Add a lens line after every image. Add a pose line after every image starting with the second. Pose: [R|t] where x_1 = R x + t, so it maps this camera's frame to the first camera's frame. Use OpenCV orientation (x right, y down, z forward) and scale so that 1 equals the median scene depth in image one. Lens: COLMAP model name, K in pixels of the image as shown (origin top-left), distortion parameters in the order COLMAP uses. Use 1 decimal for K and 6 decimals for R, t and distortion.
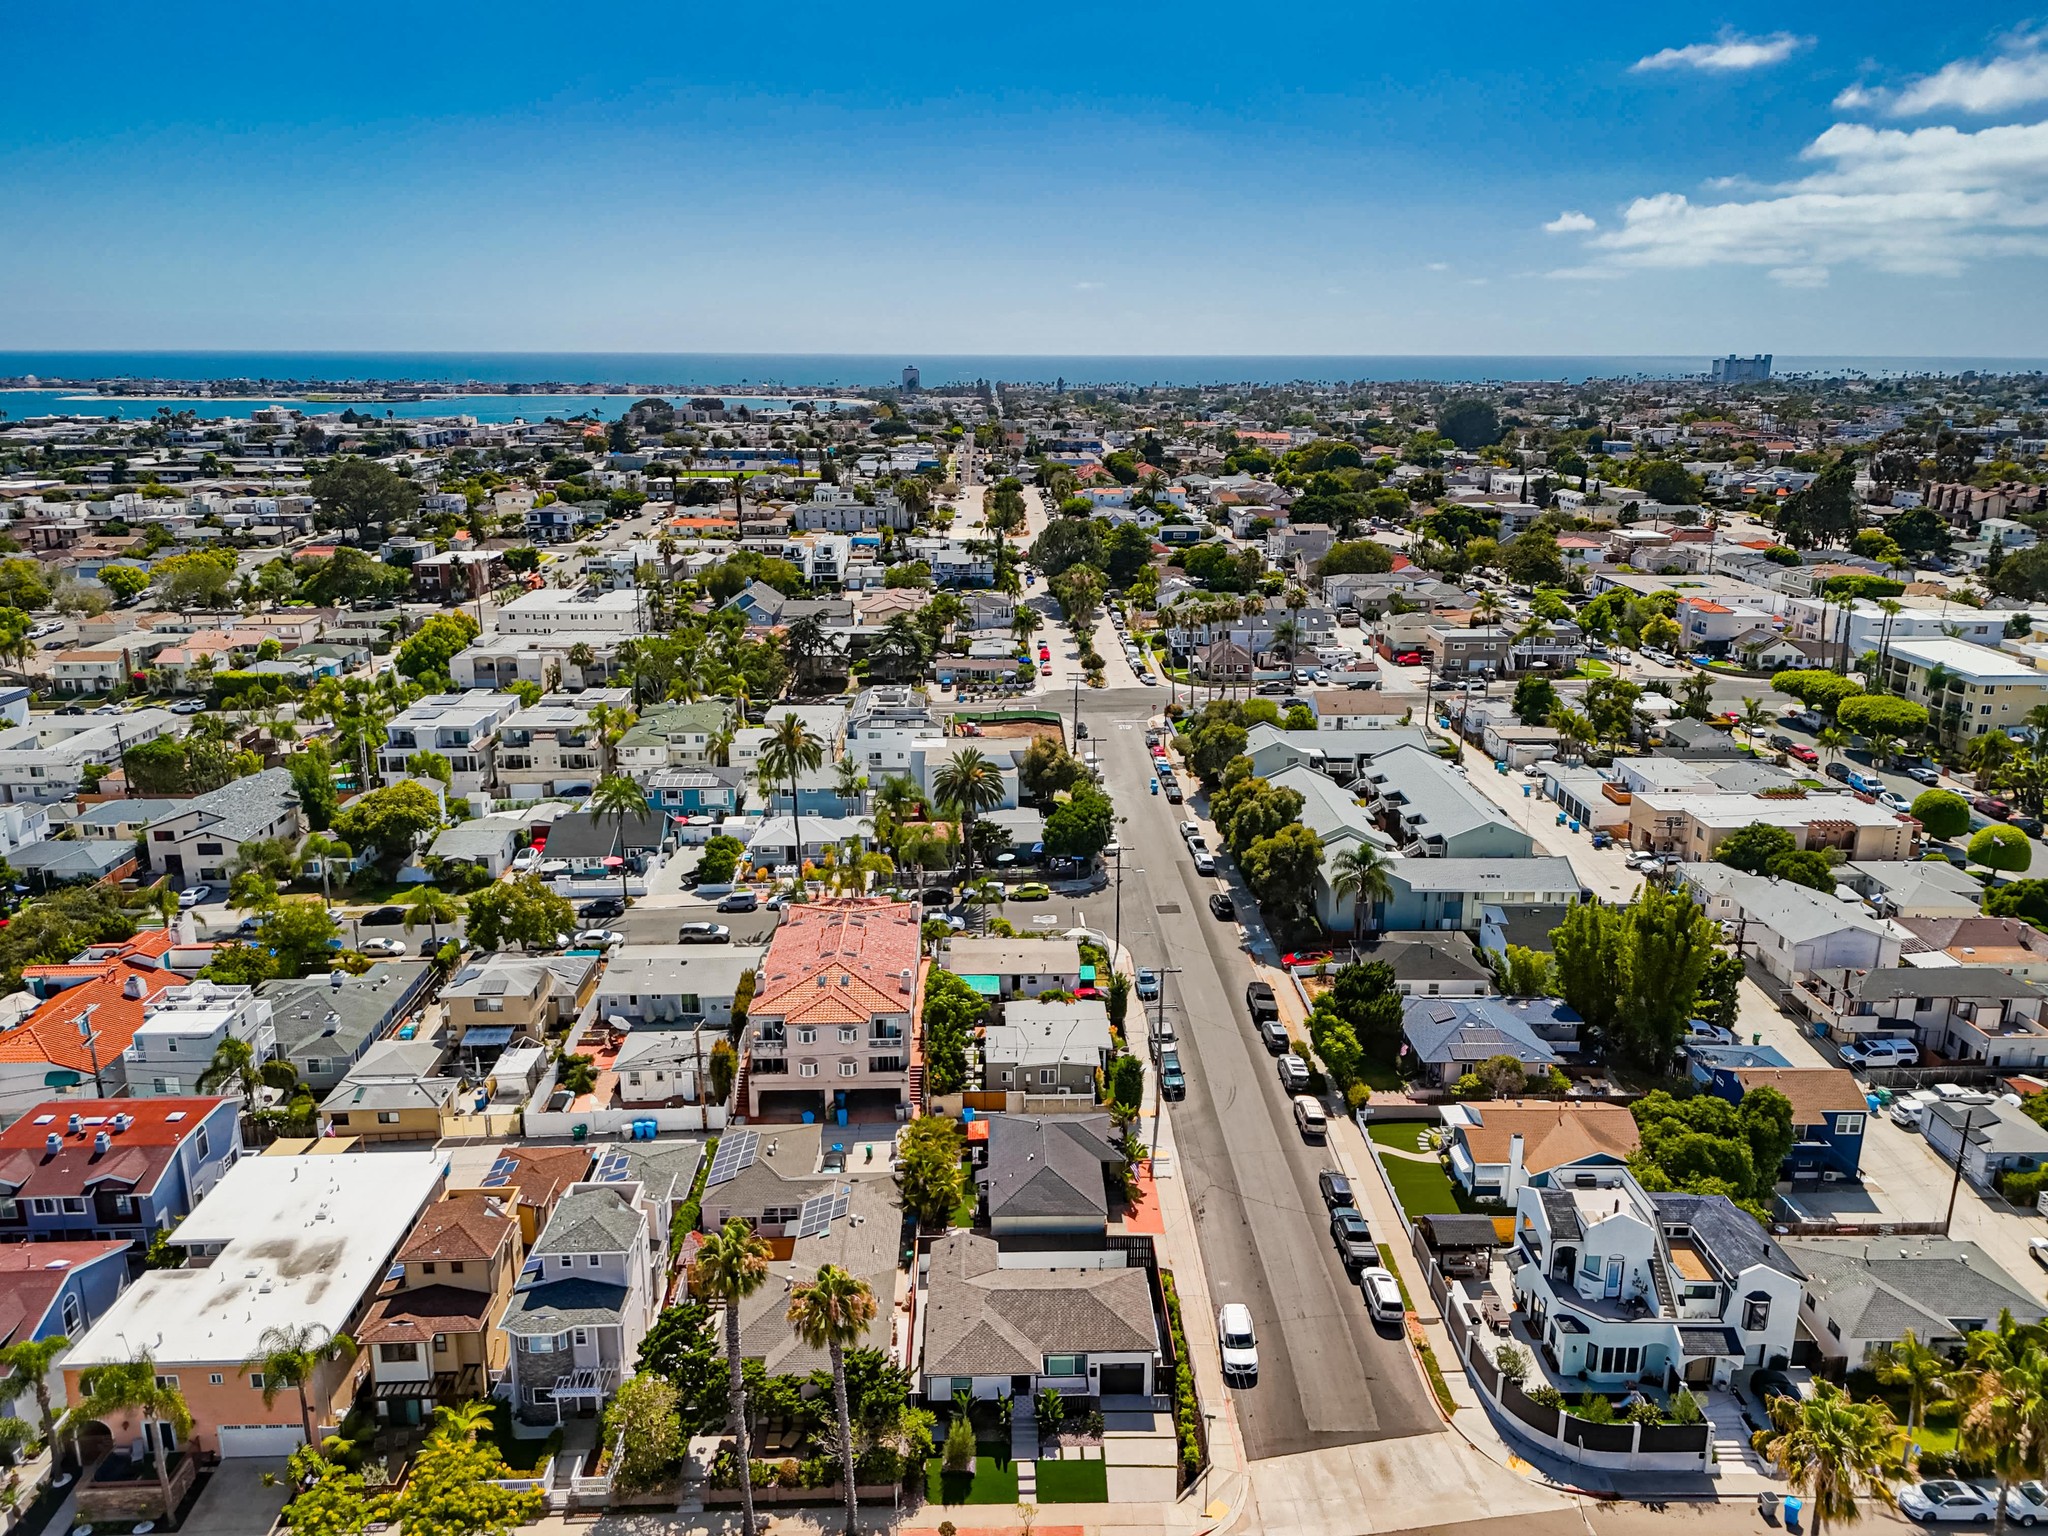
lens RADIAL K [[1511.2, 0, 1027.0], [0, 1511.2, 755.7], [0, 0, 1]] dist [0.082298, -0.079459]
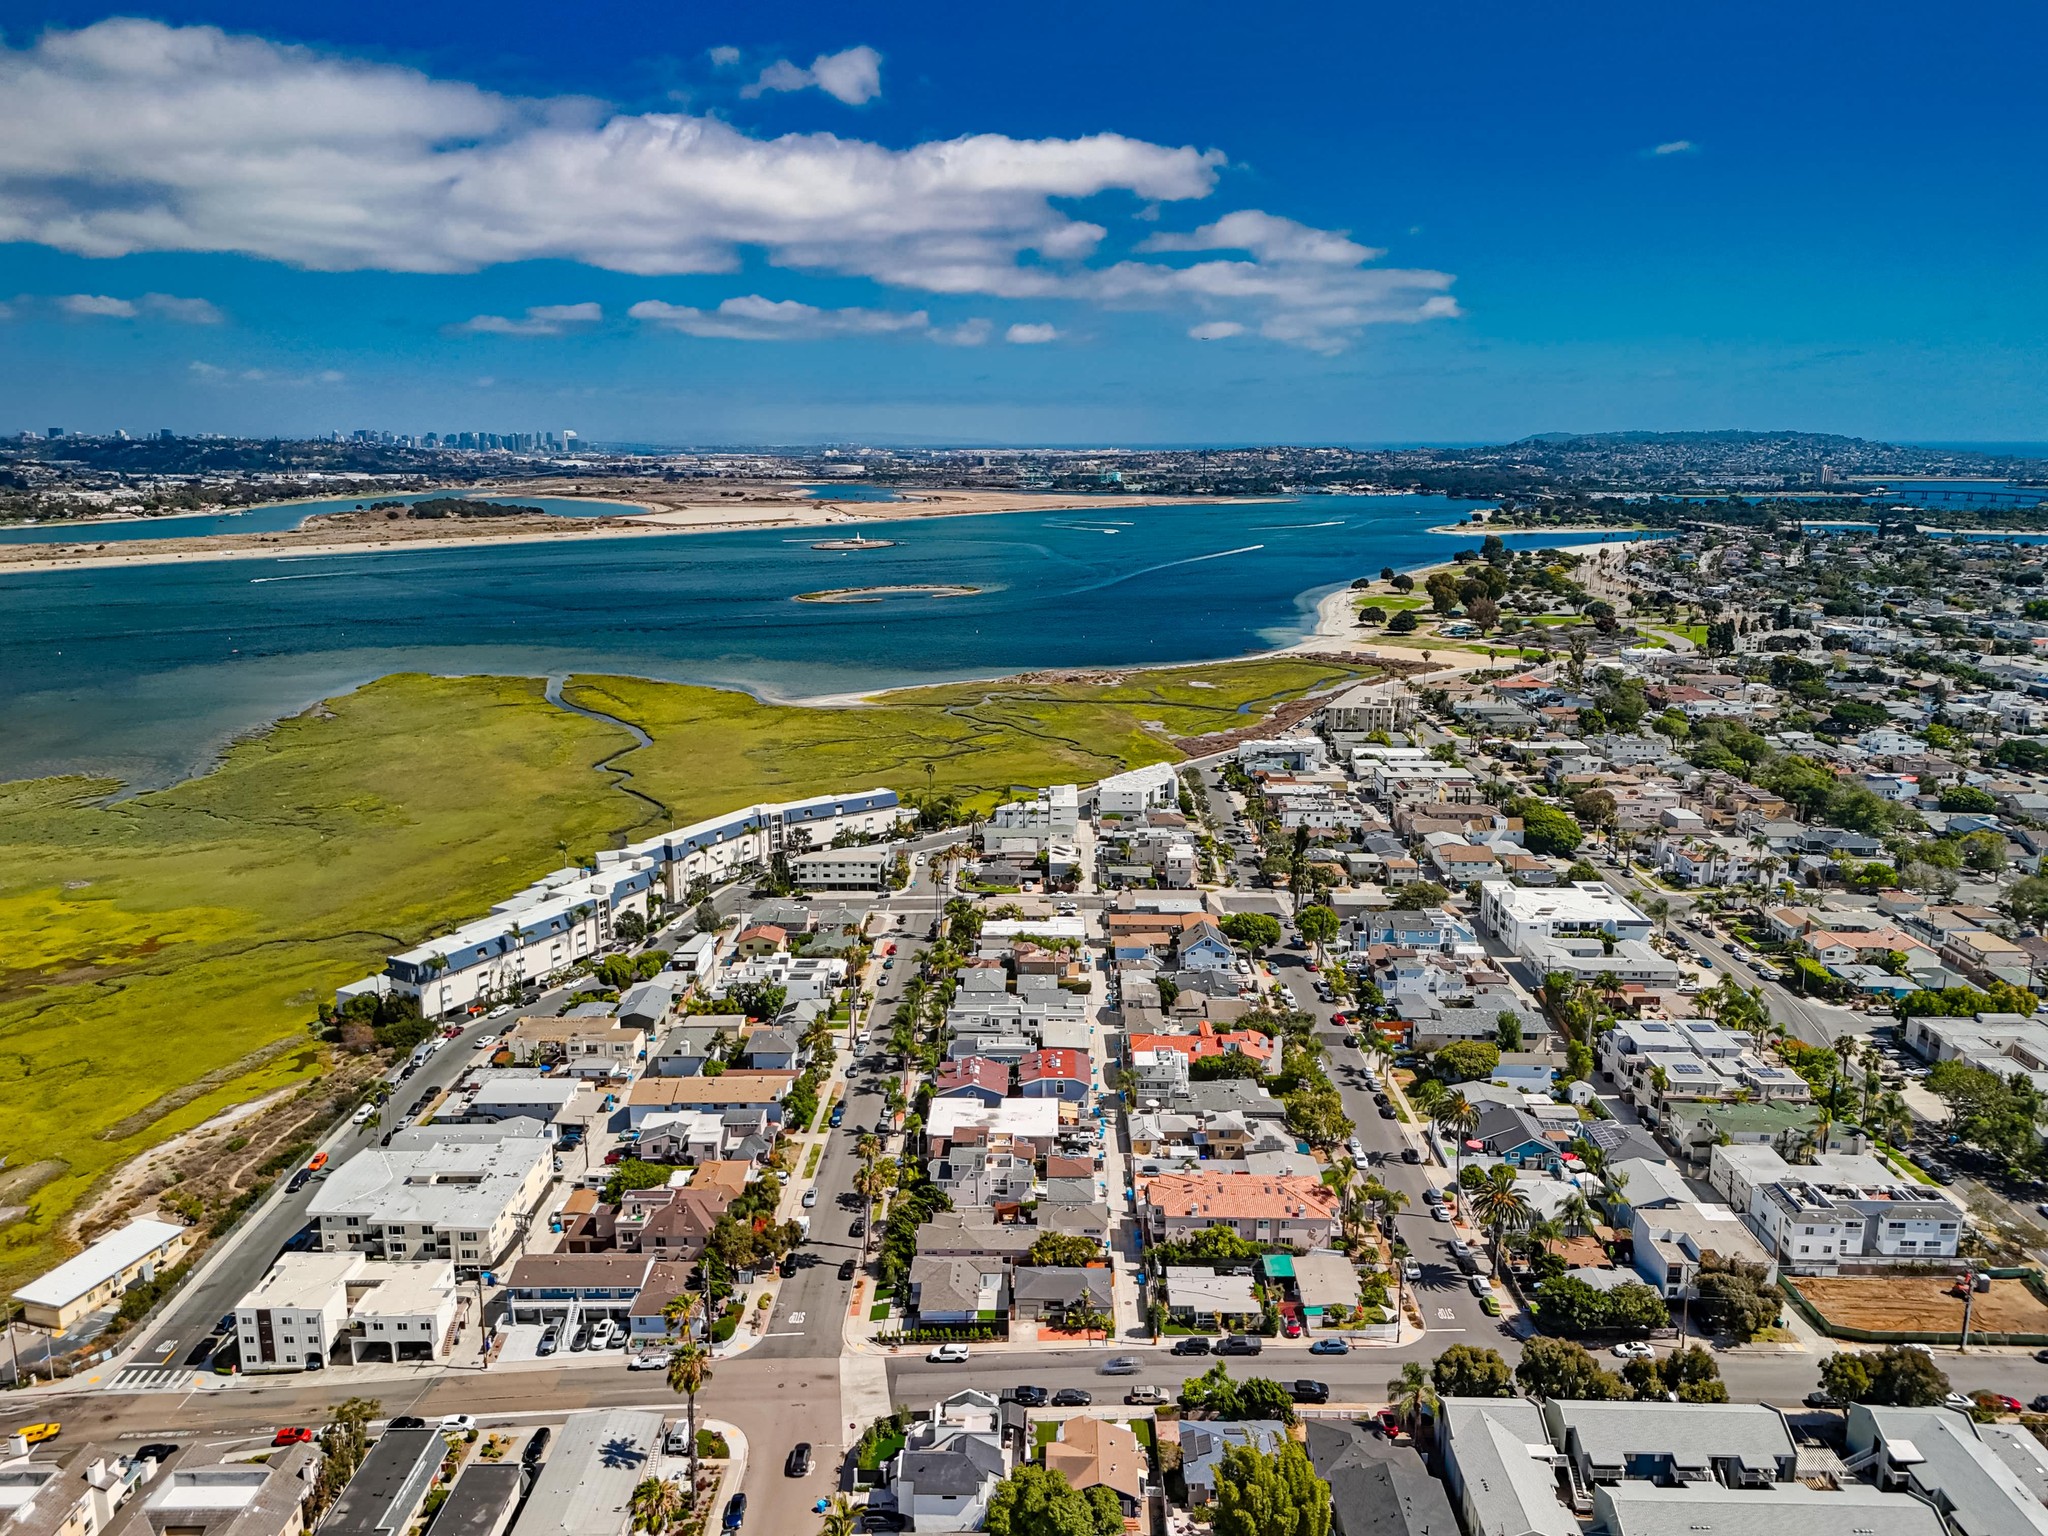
lens RADIAL K [[1510.8, 0, 1024.0], [0, 1510.8, 768.0], [0, 0, 1]] dist [0.080221, -0.068302]
pose [[-0.043540, 0.220722, -0.974364, 1.178107], [-0.264744, 0.937873, 0.224286, -0.519005], [0.963335, 0.267723, 0.017600, 0.483123]]
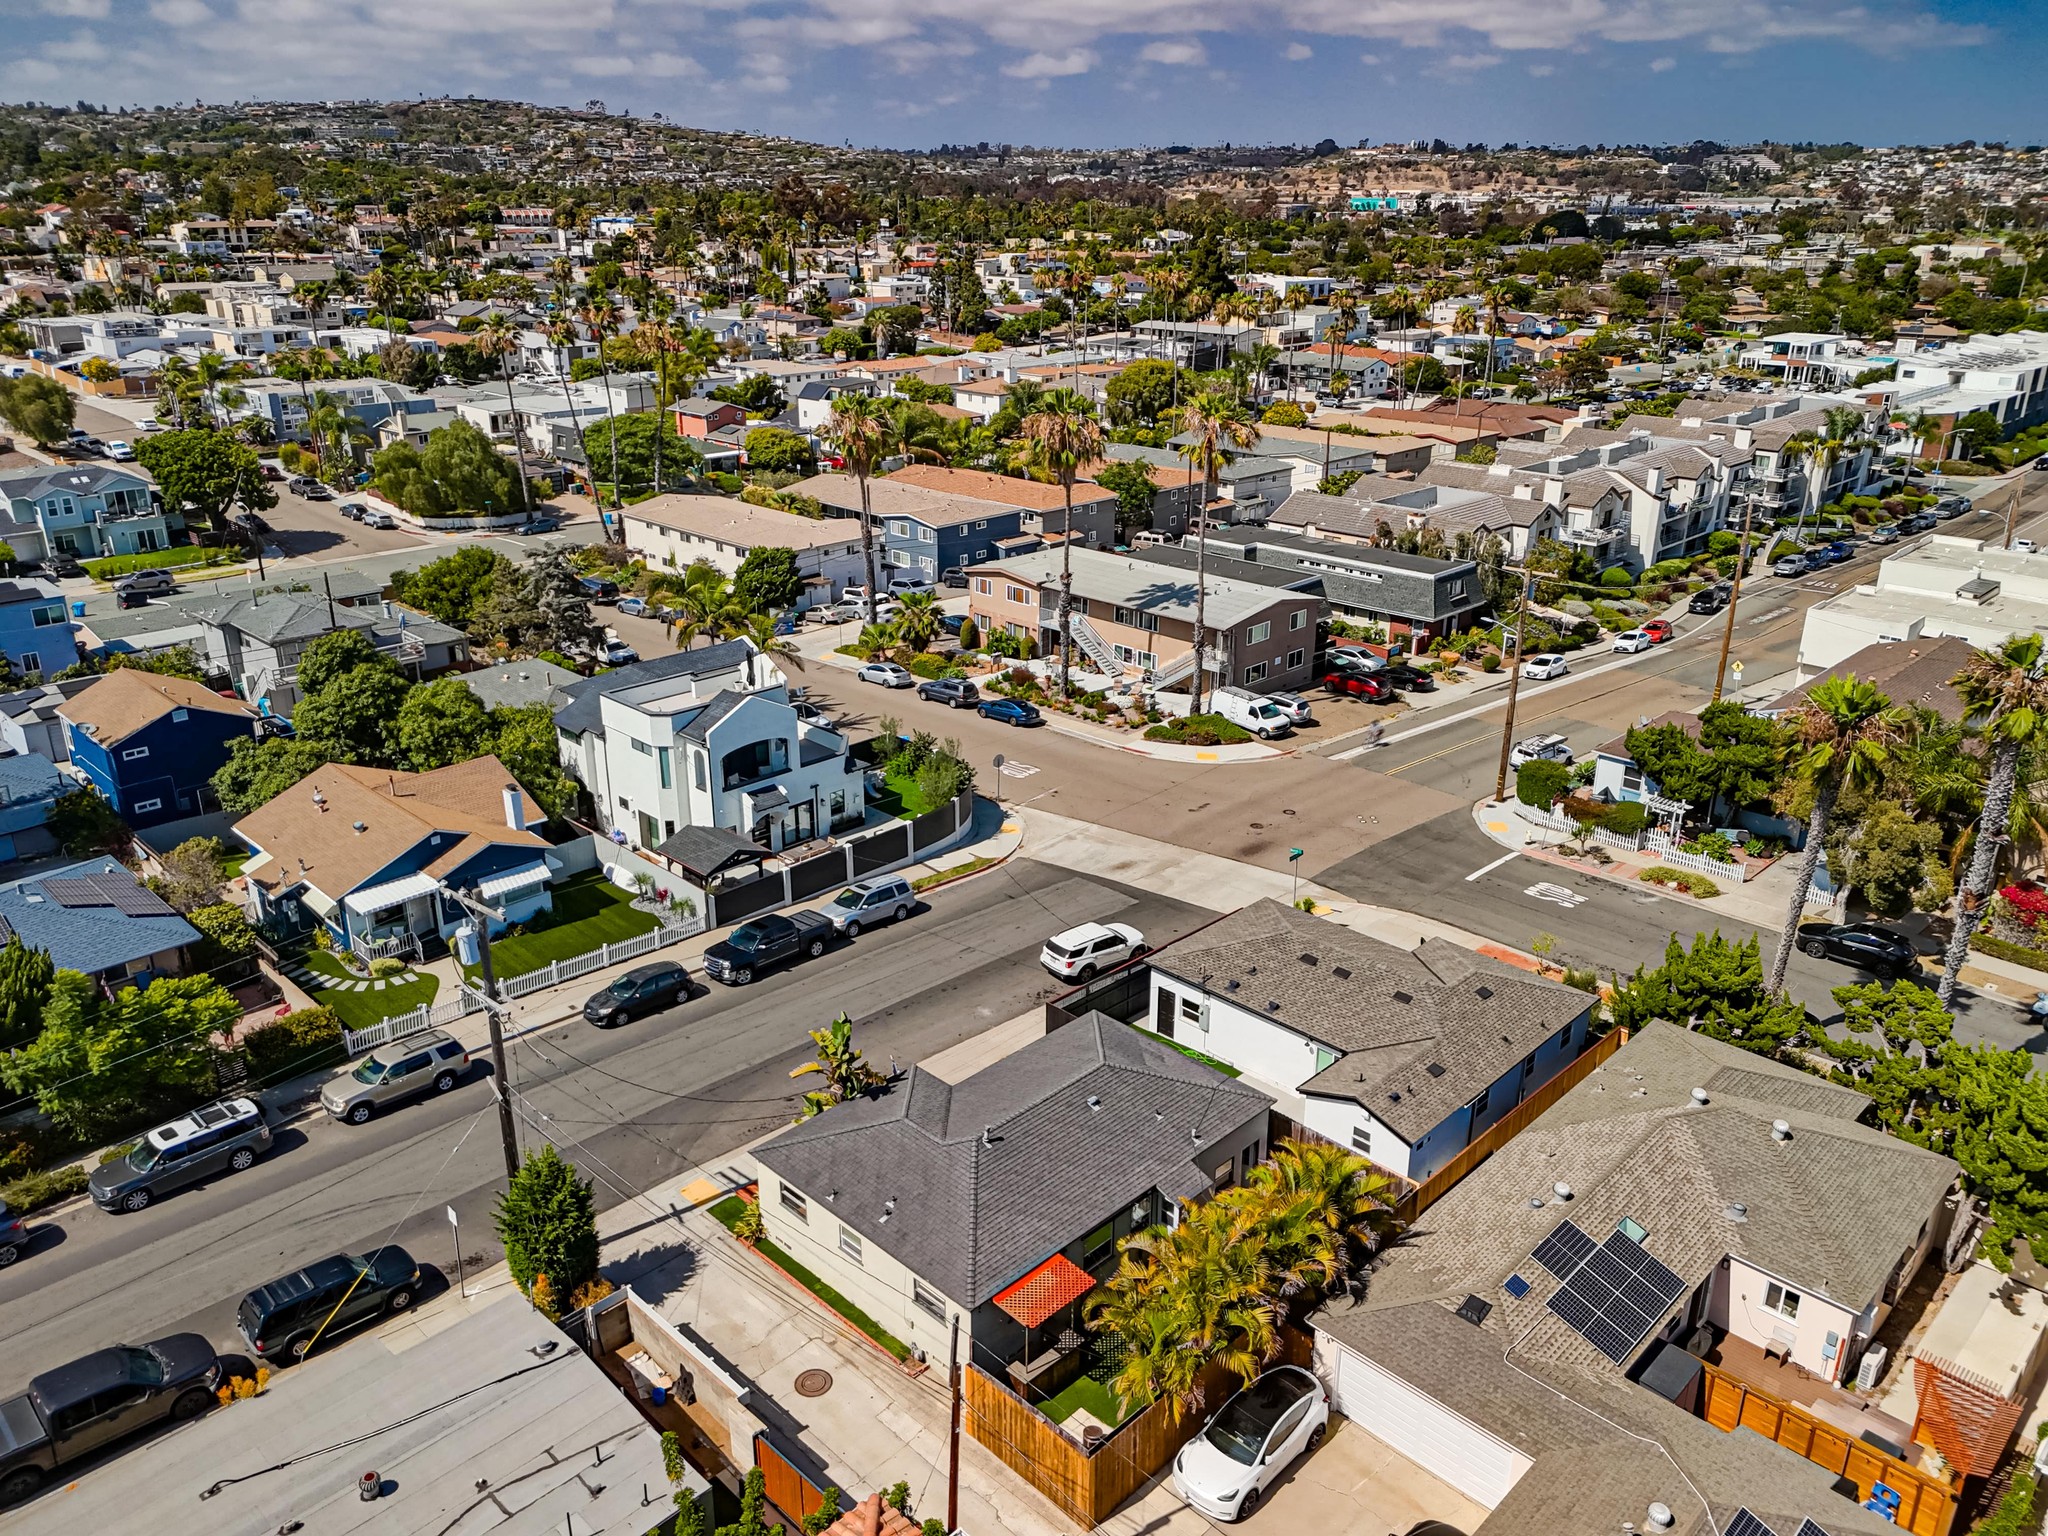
lens RADIAL K [[1510.8, 0, 1024.0], [0, 1510.8, 768.0], [0, 0, 1]] dist [0.080221, -0.068302]
pose [[-0.709751, -0.266891, 0.651938, -0.149442], [0.177591, 0.827773, 0.532215, -0.032846], [-0.681700, 0.493518, -0.540116, 0.777018]]
